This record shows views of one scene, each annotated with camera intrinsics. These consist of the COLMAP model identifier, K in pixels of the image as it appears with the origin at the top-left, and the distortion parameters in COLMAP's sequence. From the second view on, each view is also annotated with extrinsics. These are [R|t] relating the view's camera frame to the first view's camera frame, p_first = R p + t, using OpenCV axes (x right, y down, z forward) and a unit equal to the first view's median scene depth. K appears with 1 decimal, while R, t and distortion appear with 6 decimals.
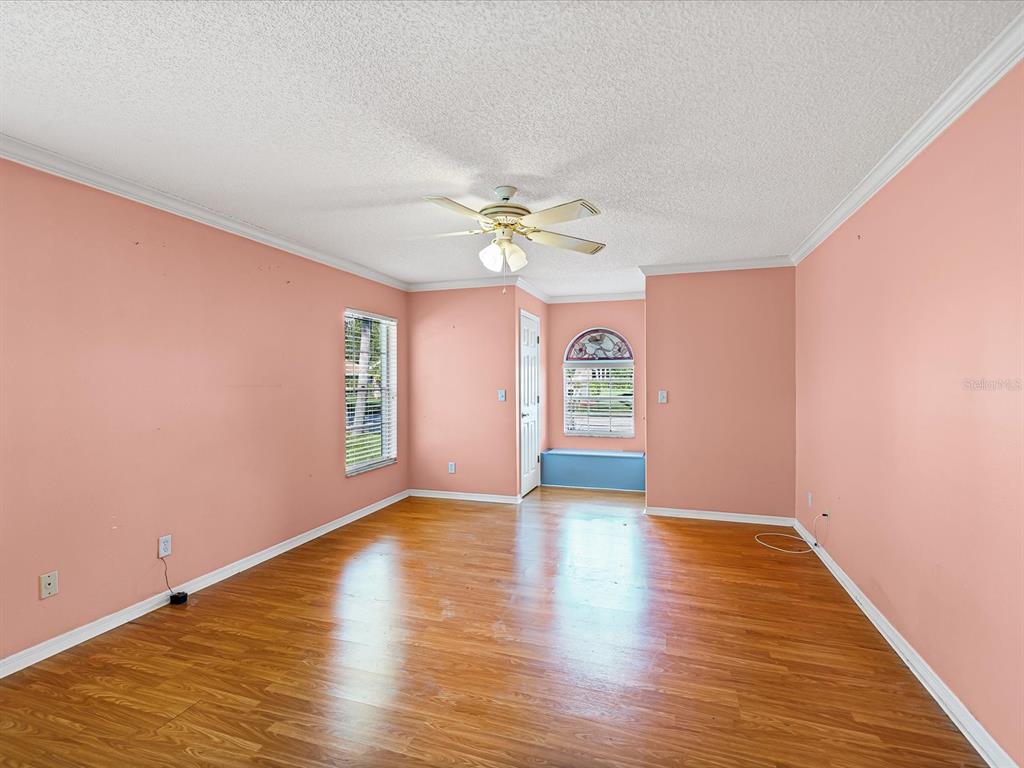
lens RADIAL K [[493.9, 0, 507.5], [0, 493.9, 385.0], [0, 0, 1]] dist [0.002007, 0.000882]
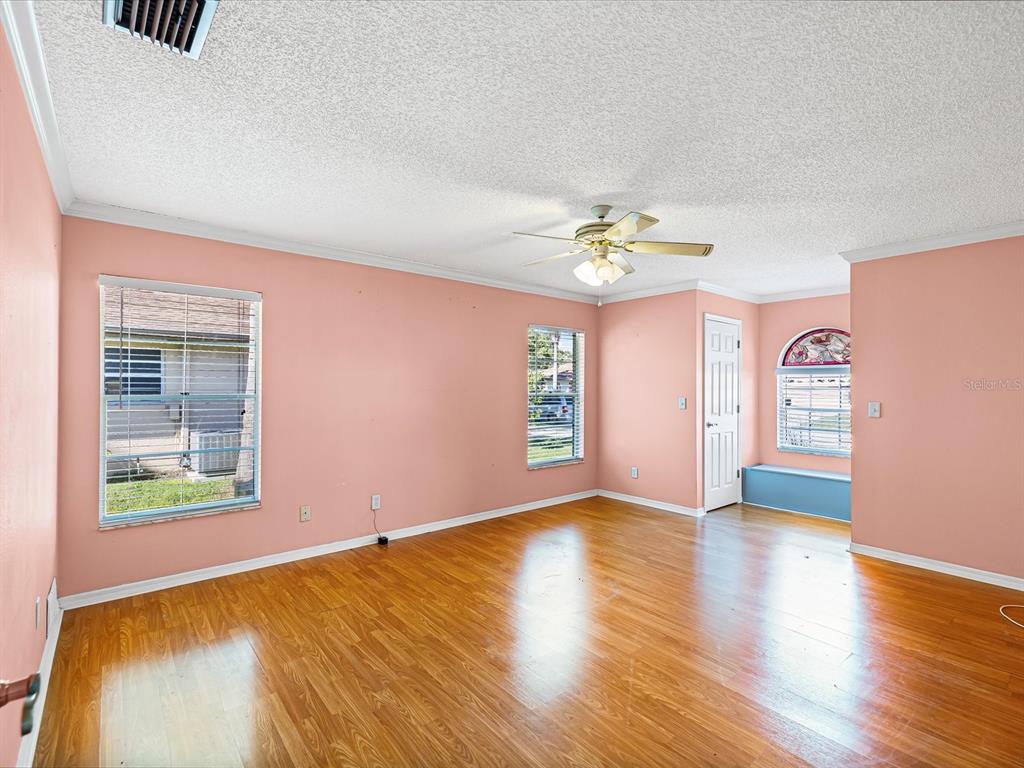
lens RADIAL K [[487.7, 0, 512.0], [0, 487.7, 384.0], [0, 0, 1]] dist [0.003367, 0.000617]
pose [[0.850066, 0.004532, -0.526656, 0.284082], [-0.012664, 0.999850, -0.011836, -0.001328], [0.526524, 0.016730, 0.849996, 0.006128]]
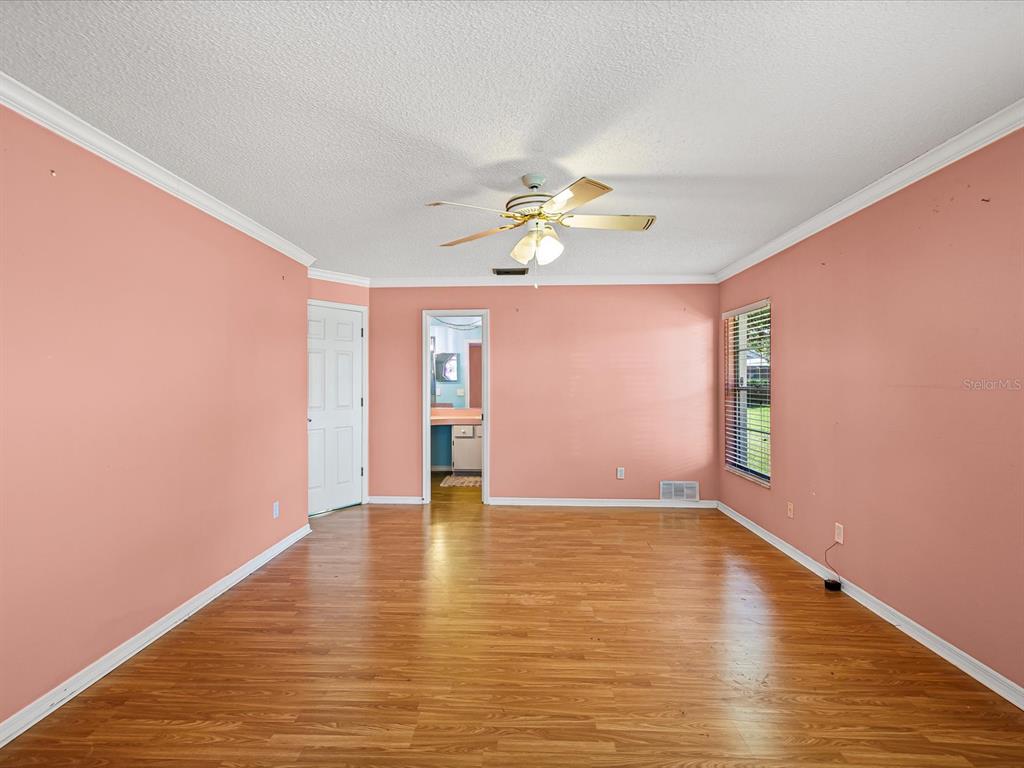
lens RADIAL K [[493.9, 0, 507.5], [0, 493.9, 385.0], [0, 0, 1]] dist [0.002007, 0.000882]
pose [[-0.962247, 0.006875, -0.272089, 0.221574], [0.003176, 0.999896, 0.014034, -0.010541], [0.272158, 0.012640, -0.962170, 1.389047]]
